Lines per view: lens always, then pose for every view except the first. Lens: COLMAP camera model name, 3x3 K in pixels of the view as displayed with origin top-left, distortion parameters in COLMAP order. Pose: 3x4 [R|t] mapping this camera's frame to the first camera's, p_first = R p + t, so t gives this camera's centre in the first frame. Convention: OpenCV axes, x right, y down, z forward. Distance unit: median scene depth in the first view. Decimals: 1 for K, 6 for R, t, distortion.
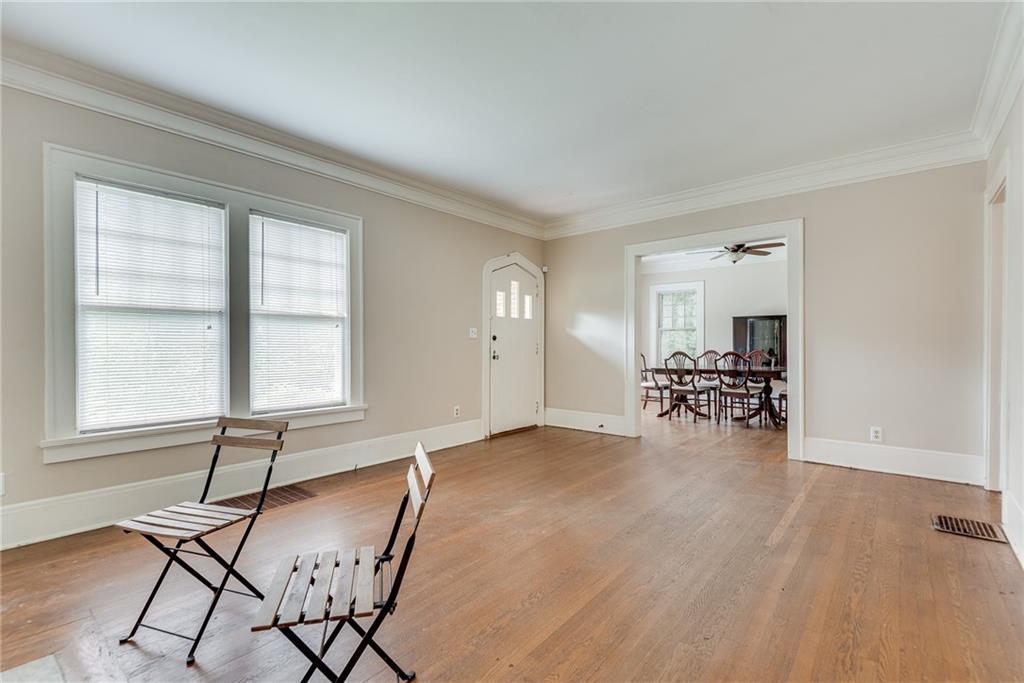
lens RADIAL K [[479.1, 0, 520.2], [0, 479.1, 342.1], [0, 0, 1]] dist [0.041277, -0.003158]
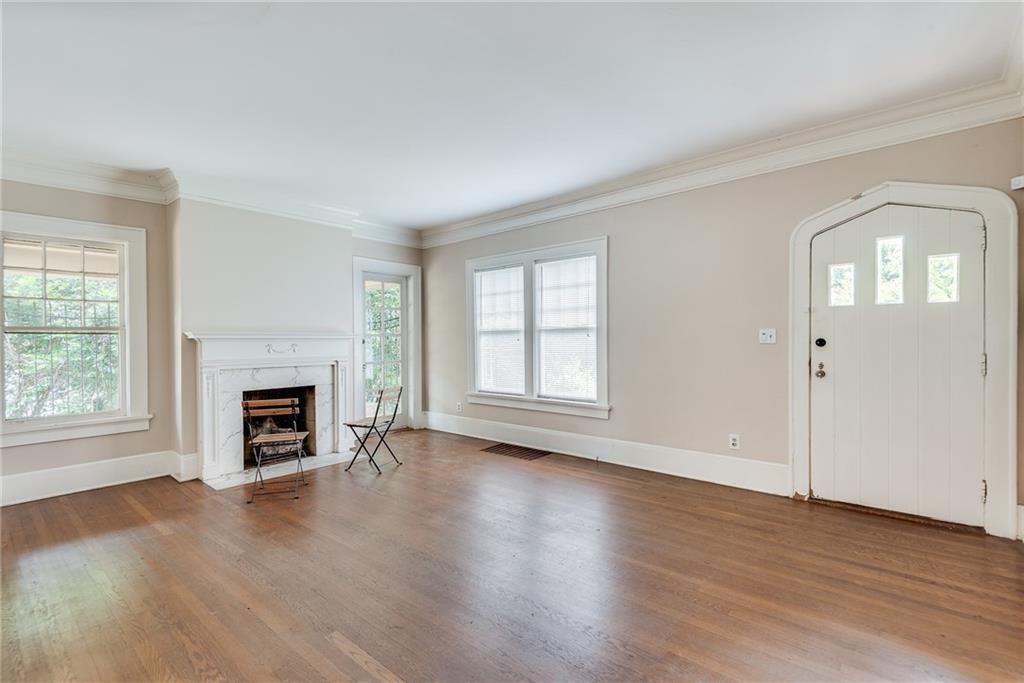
lens RADIAL K [[479.1, 0, 501.2], [0, 479.1, 342.6], [0, 0, 1]] dist [0.041277, -0.003158]
pose [[-0.070147, 0.002224, -0.997534, 0.912429], [0.012623, 0.999919, 0.001341, -0.021913], [0.997457, -0.012498, -0.070169, 0.968509]]
